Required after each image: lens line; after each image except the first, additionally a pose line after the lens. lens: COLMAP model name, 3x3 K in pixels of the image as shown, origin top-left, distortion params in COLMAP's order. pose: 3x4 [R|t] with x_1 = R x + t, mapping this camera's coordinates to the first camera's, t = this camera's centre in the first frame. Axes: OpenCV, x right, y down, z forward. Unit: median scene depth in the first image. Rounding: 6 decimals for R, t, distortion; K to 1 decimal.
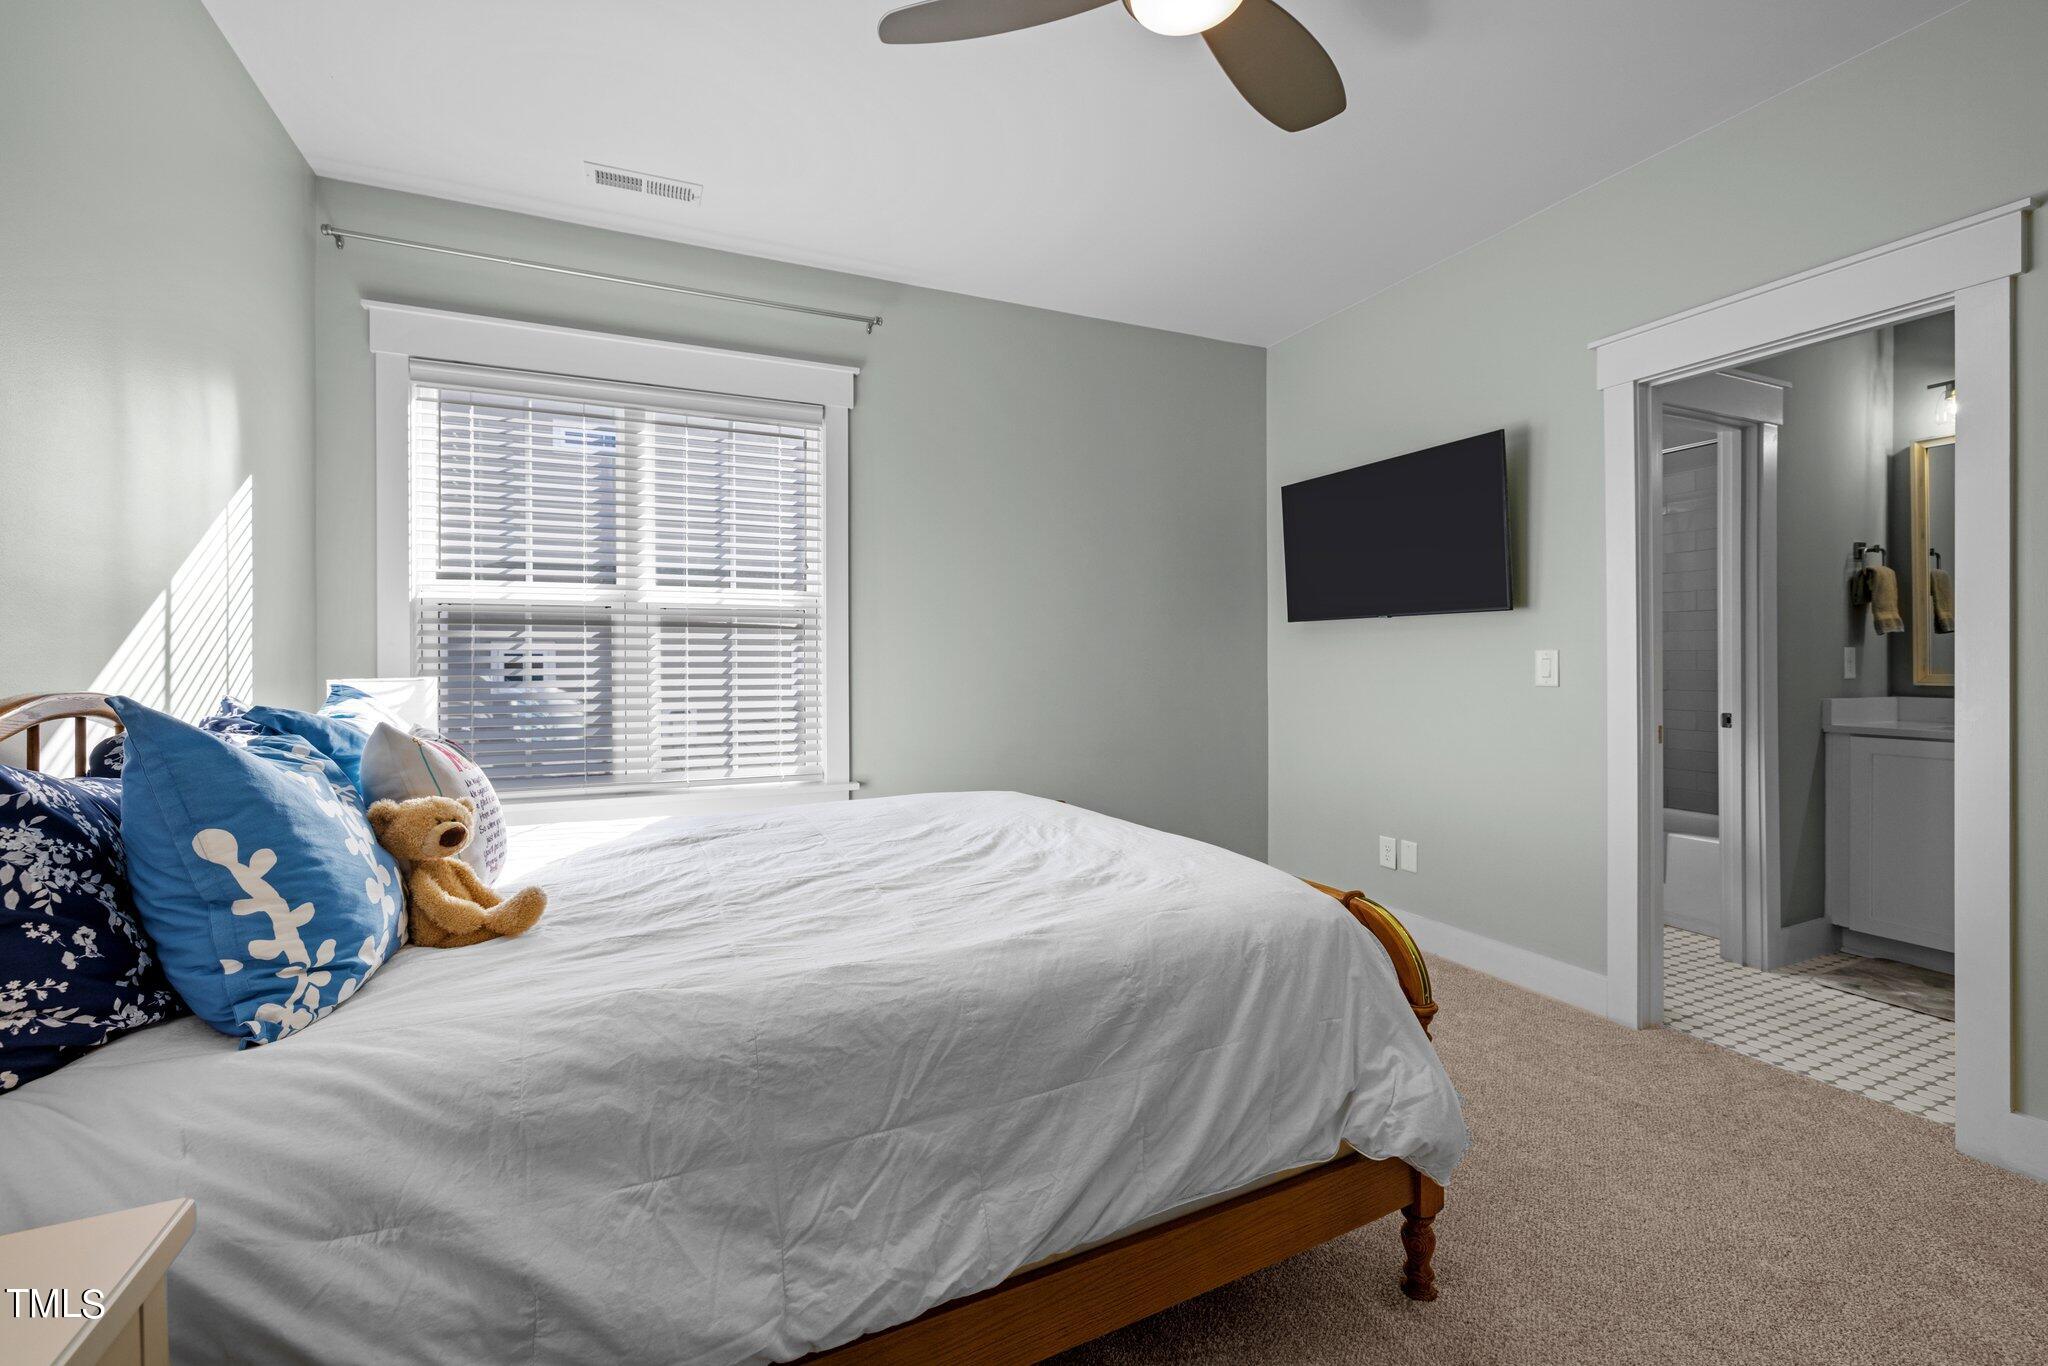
lens RADIAL K [[848.3, 0, 1016.8], [0, 848.3, 666.6], [0, 0, 1]] dist [-0.004309, 0.000013]
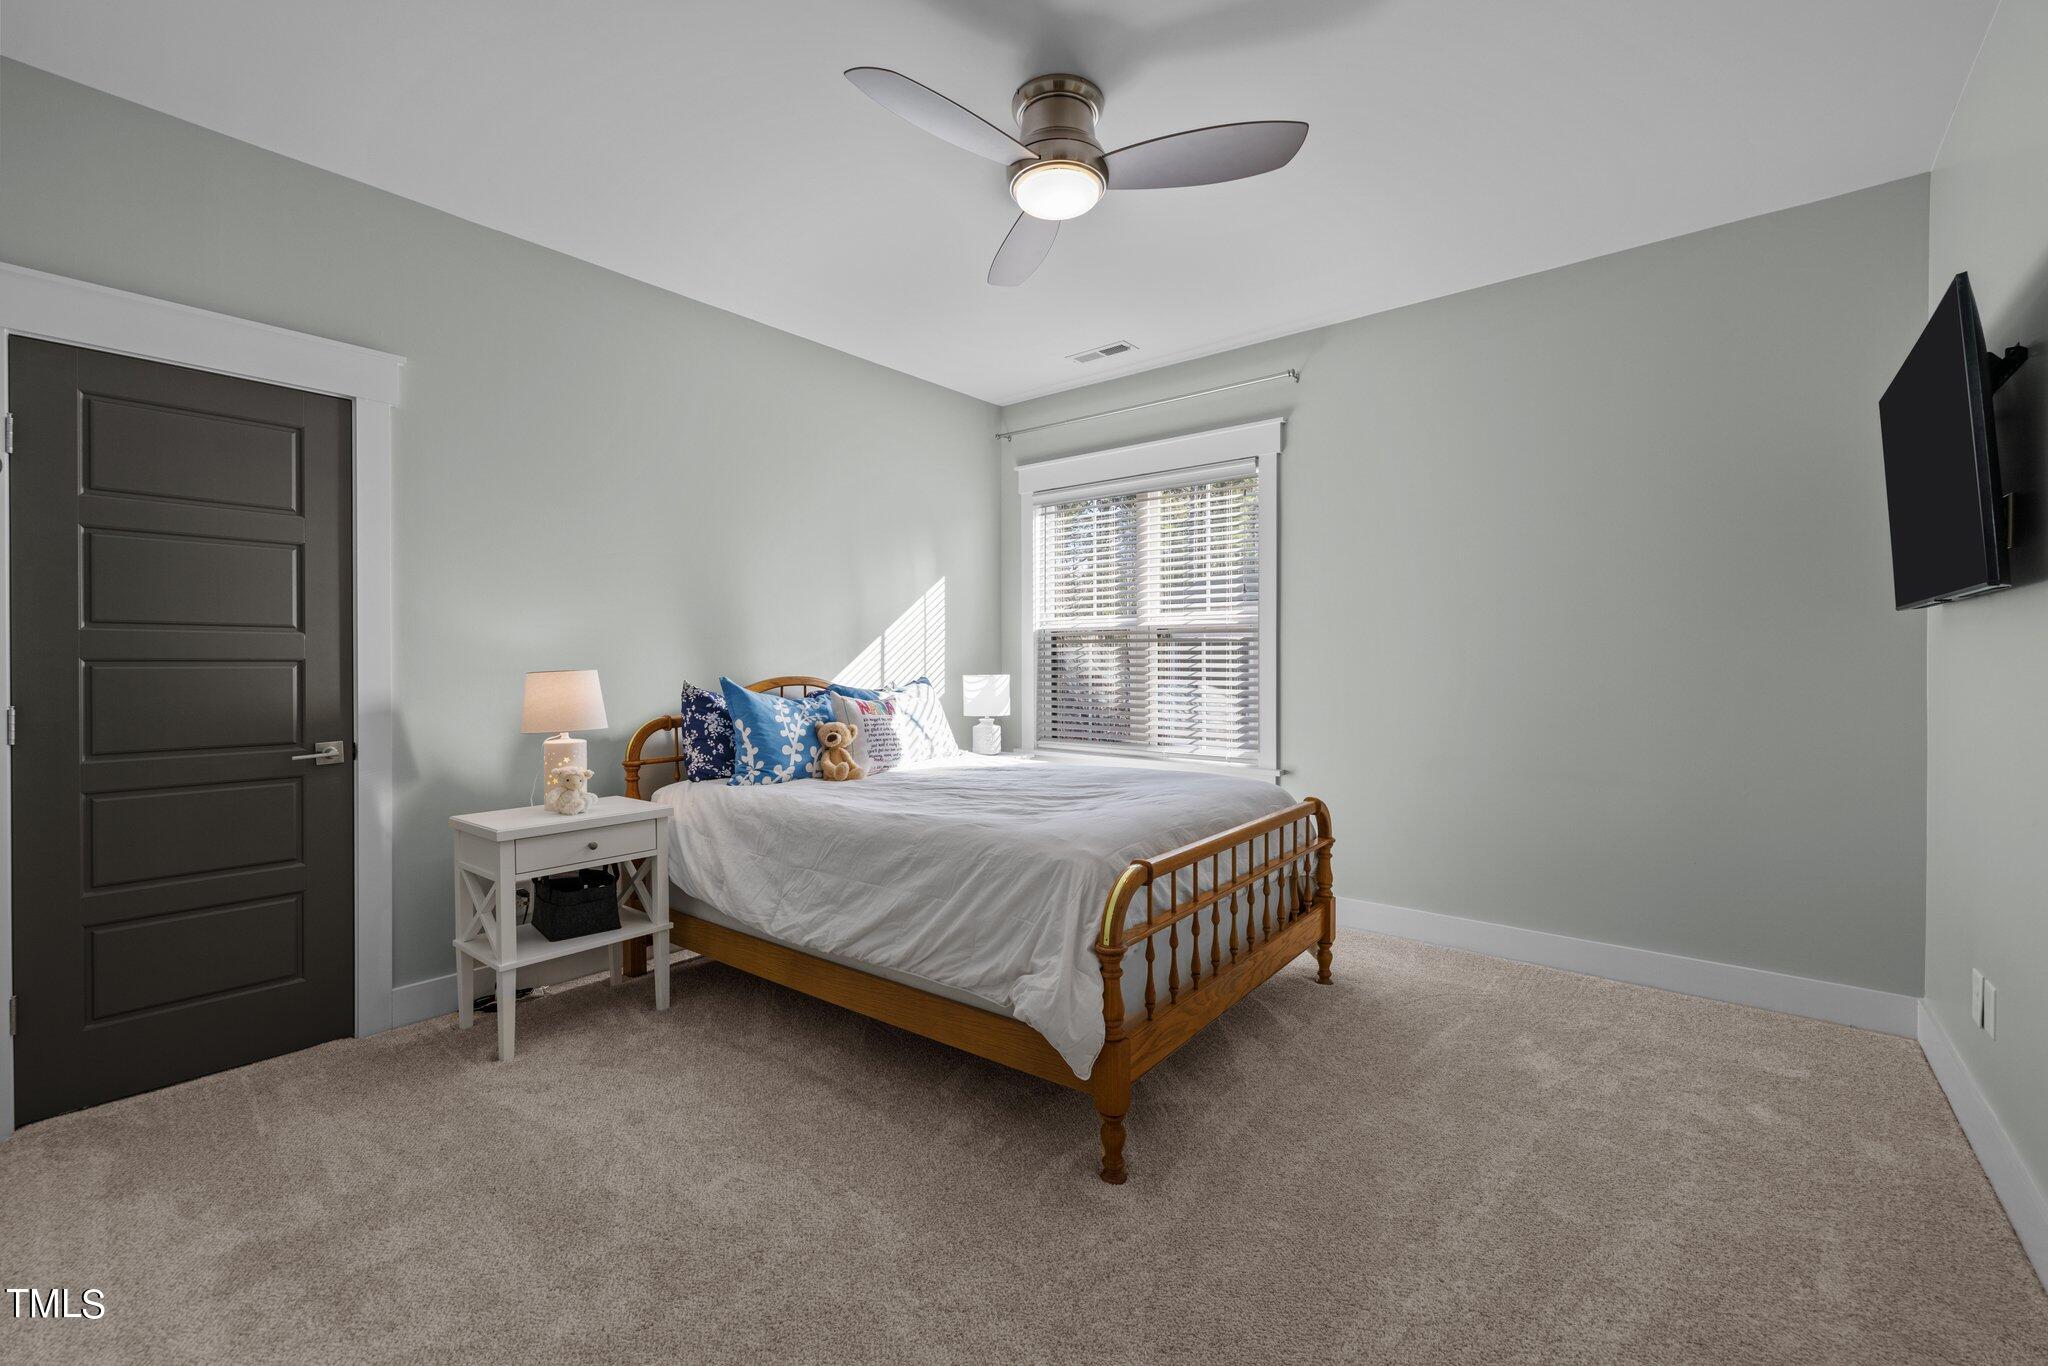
lens RADIAL K [[848.3, 0, 1014.3], [0, 848.3, 674.1], [0, 0, 1]] dist [-0.004309, 0.000013]
pose [[0.447512, 0.012449, -0.894191, 1.834752], [-0.008187, 0.999918, 0.009824, -0.013556], [0.894240, 0.002924, 0.447577, 0.384153]]
